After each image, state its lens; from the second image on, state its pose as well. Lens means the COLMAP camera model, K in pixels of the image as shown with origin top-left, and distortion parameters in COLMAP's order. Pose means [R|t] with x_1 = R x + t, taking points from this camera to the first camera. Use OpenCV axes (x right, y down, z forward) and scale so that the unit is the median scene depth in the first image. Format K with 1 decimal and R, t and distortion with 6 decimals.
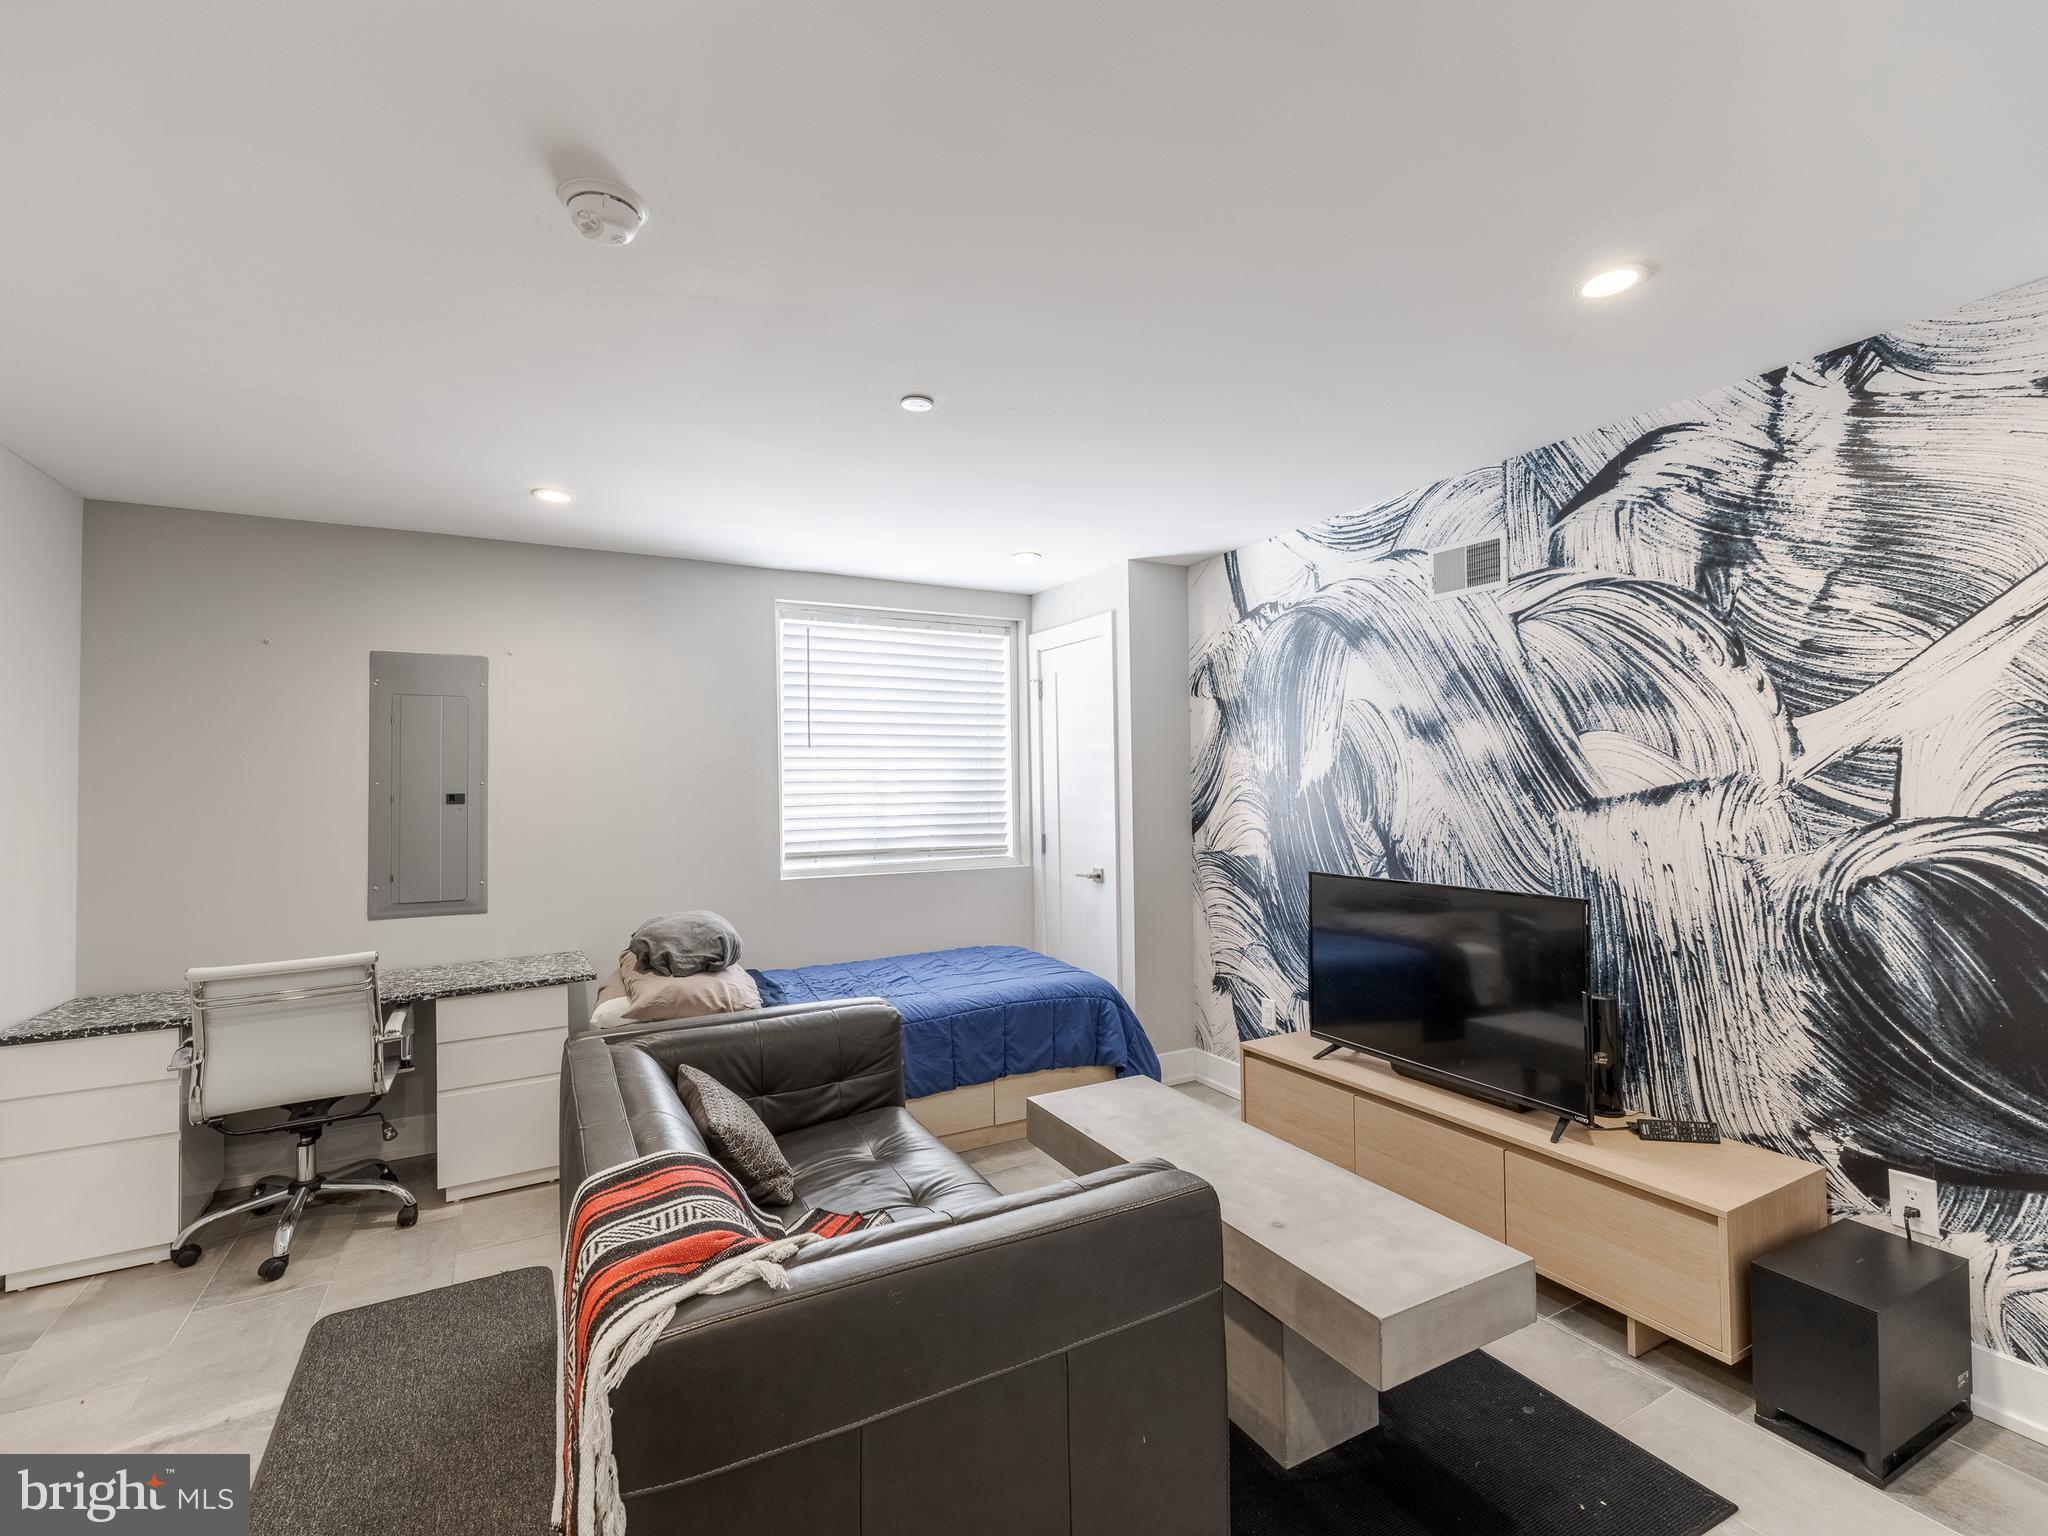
lens RADIAL K [[933.7, 0, 1022.0], [0, 933.7, 770.2], [0, 0, 1]] dist [-0.004470, 0.001442]
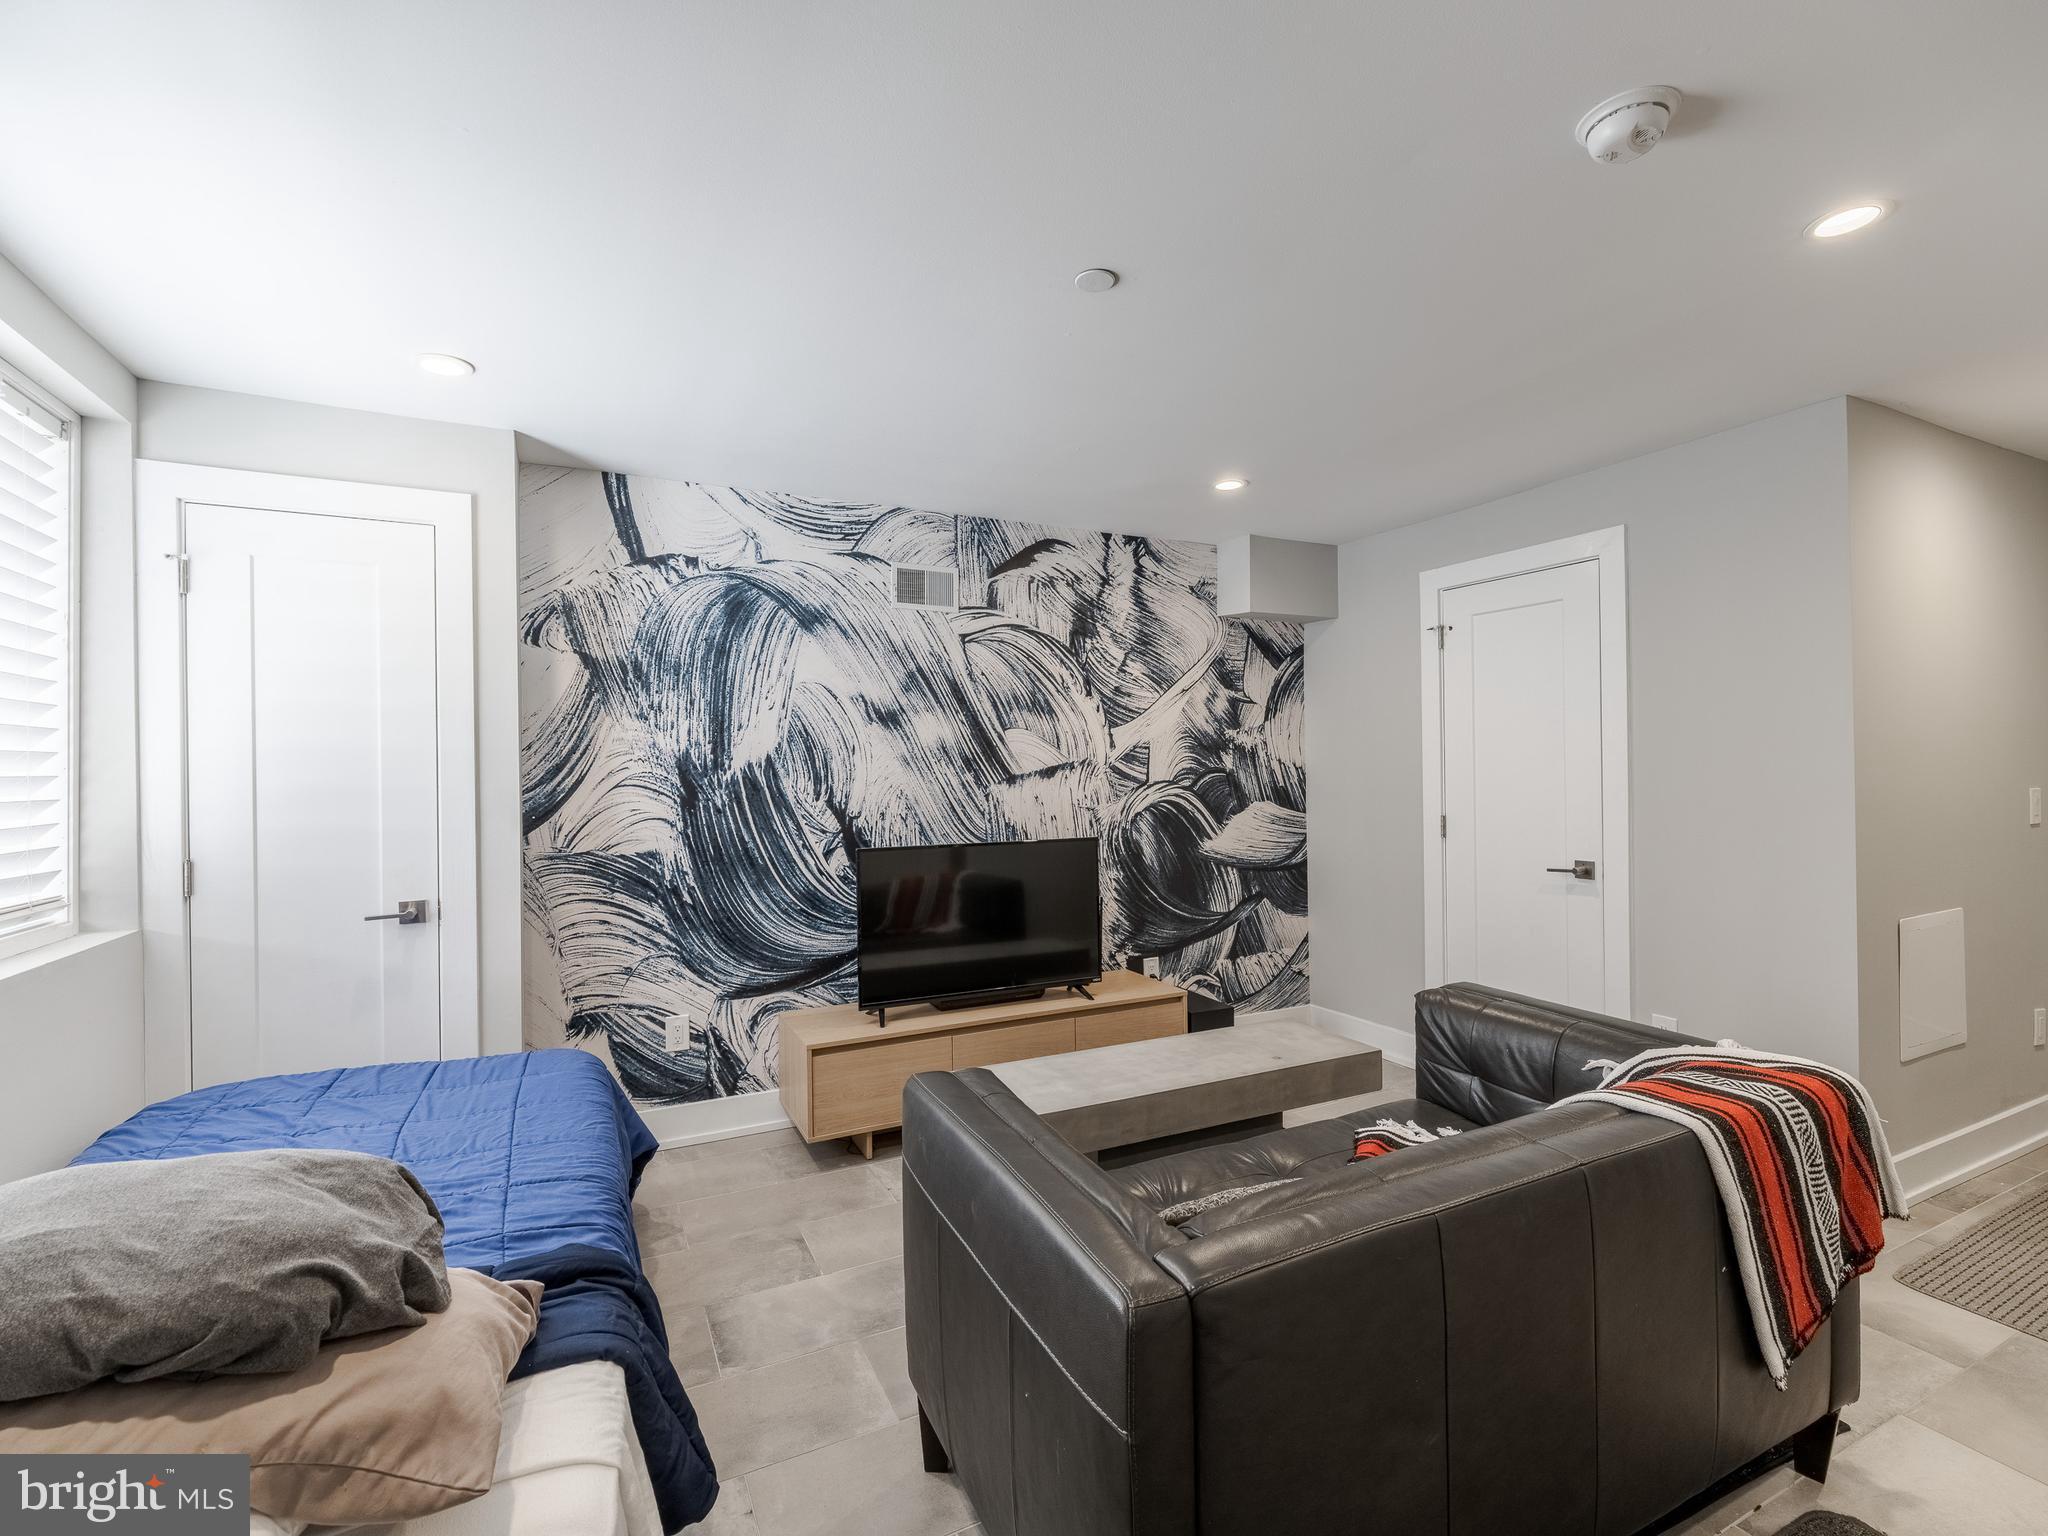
lens RADIAL K [[933.7, 0, 1024.6], [0, 933.7, 766.4], [0, 0, 1]] dist [-0.004470, 0.001442]
pose [[0.032350, 0.011939, 0.999405, -0.755116], [-0.006980, 0.999907, -0.011720, 0.030835], [-0.999452, -0.006597, 0.032430, 0.844295]]
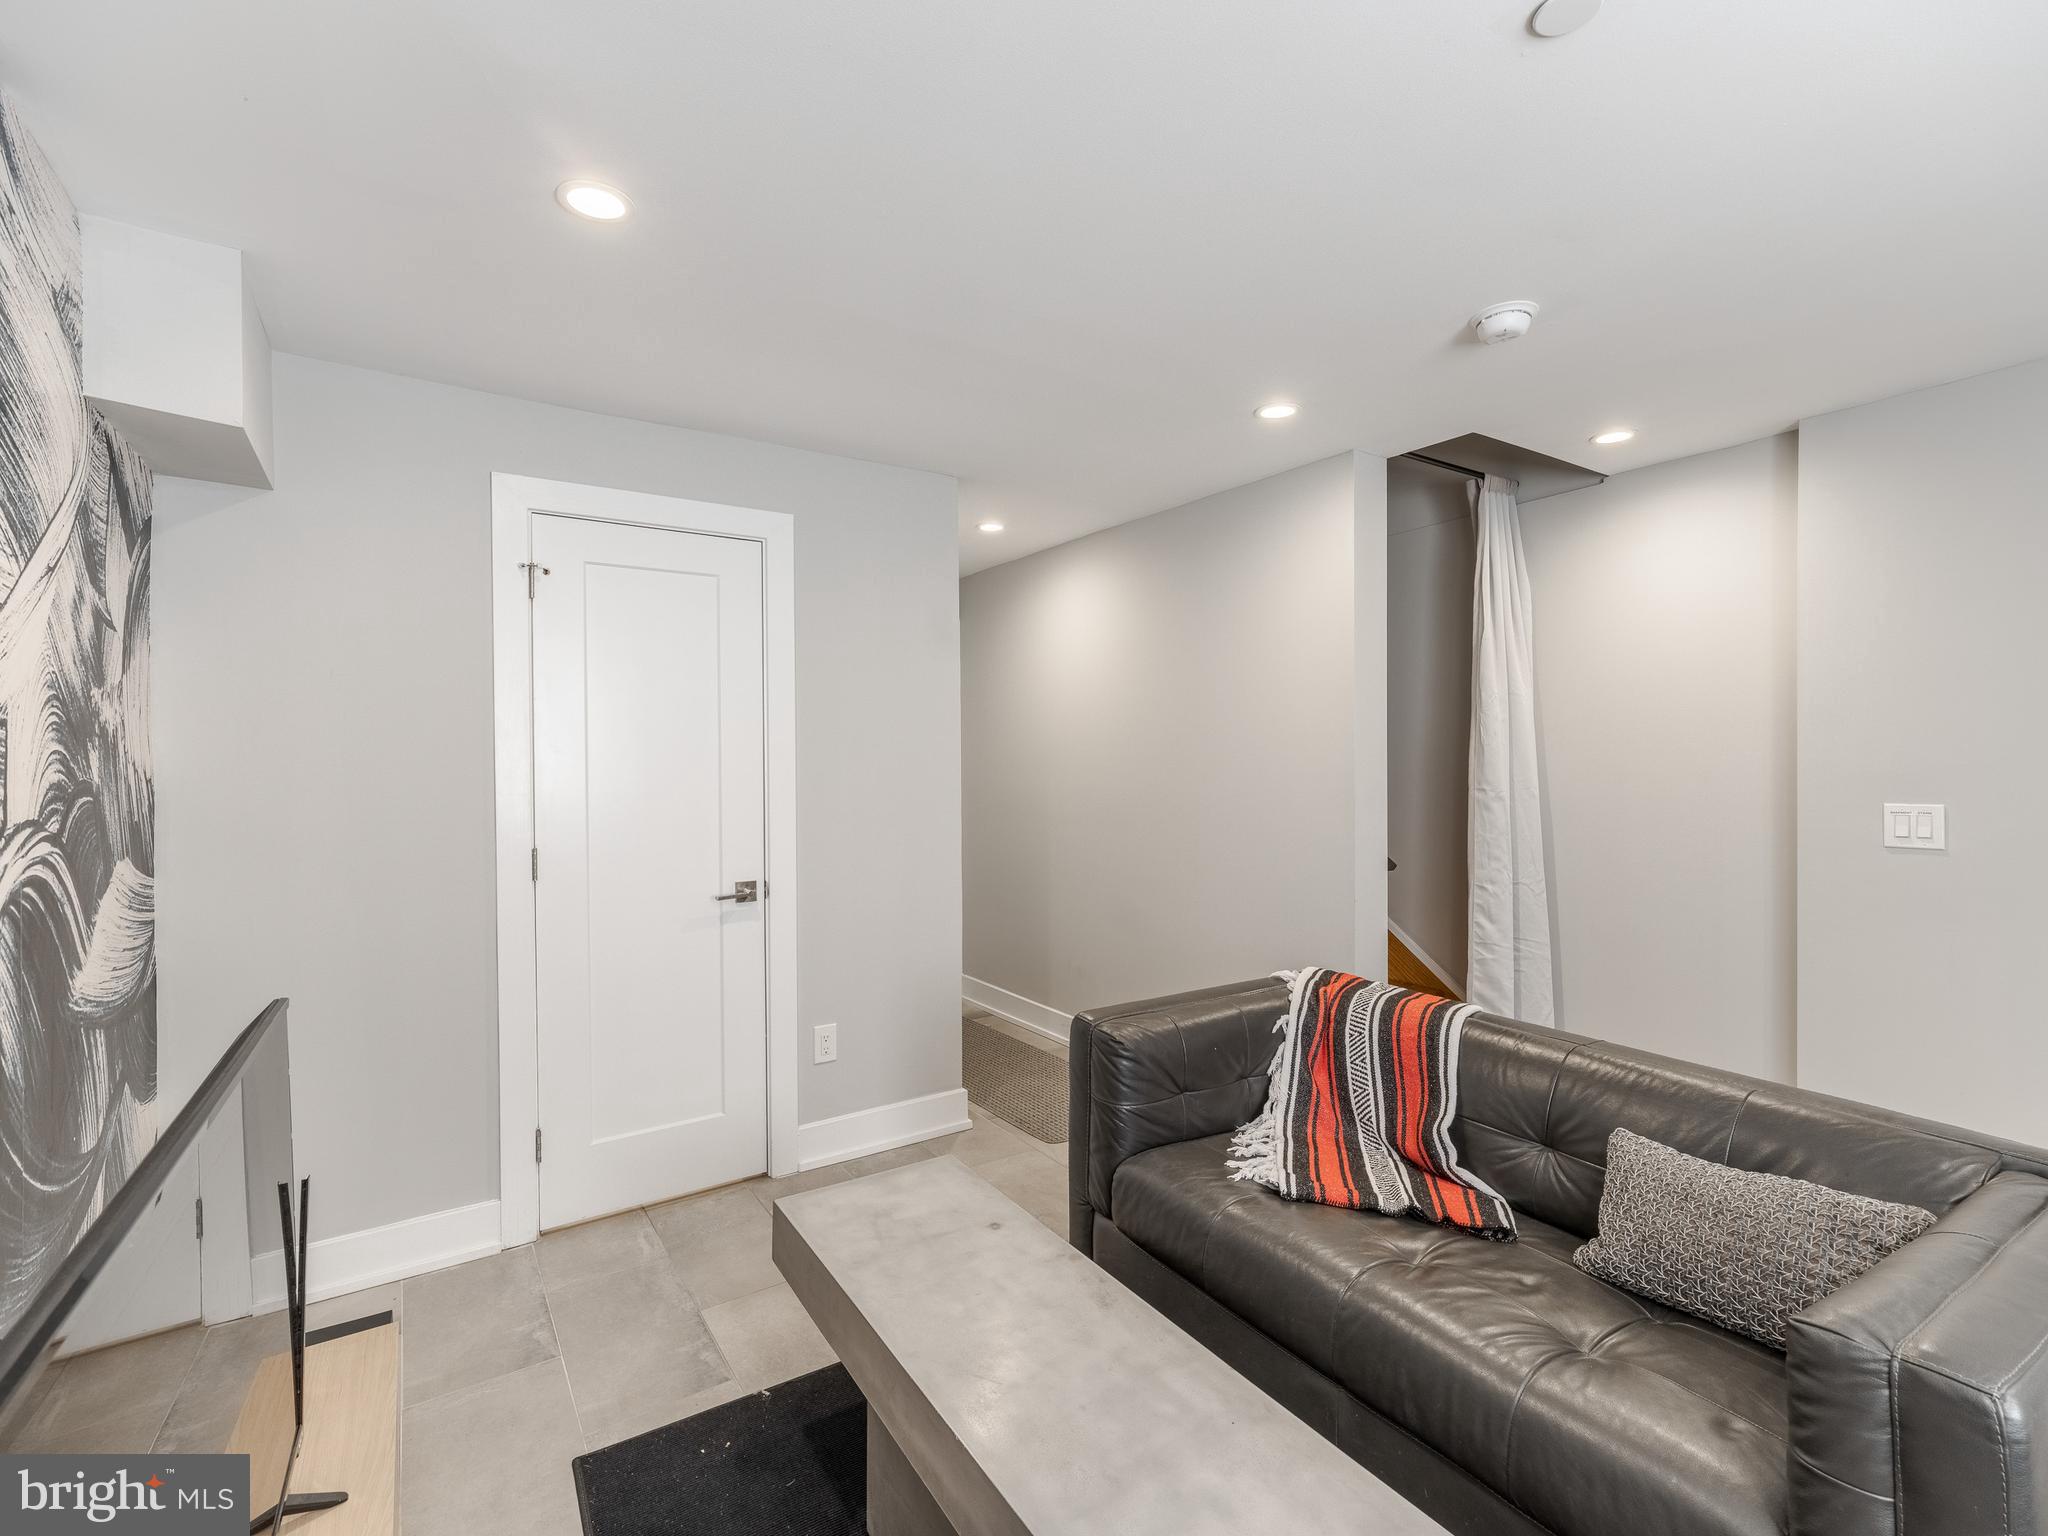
lens RADIAL K [[933.7, 0, 1027.0], [0, 933.7, 761.8], [0, 0, 1]] dist [-0.004470, 0.001442]
pose [[-0.995244, 0.015262, -0.096212, 0.199257], [0.016651, 0.999768, -0.013653, 0.018581], [0.095981, -0.015190, -0.995267, 1.215580]]
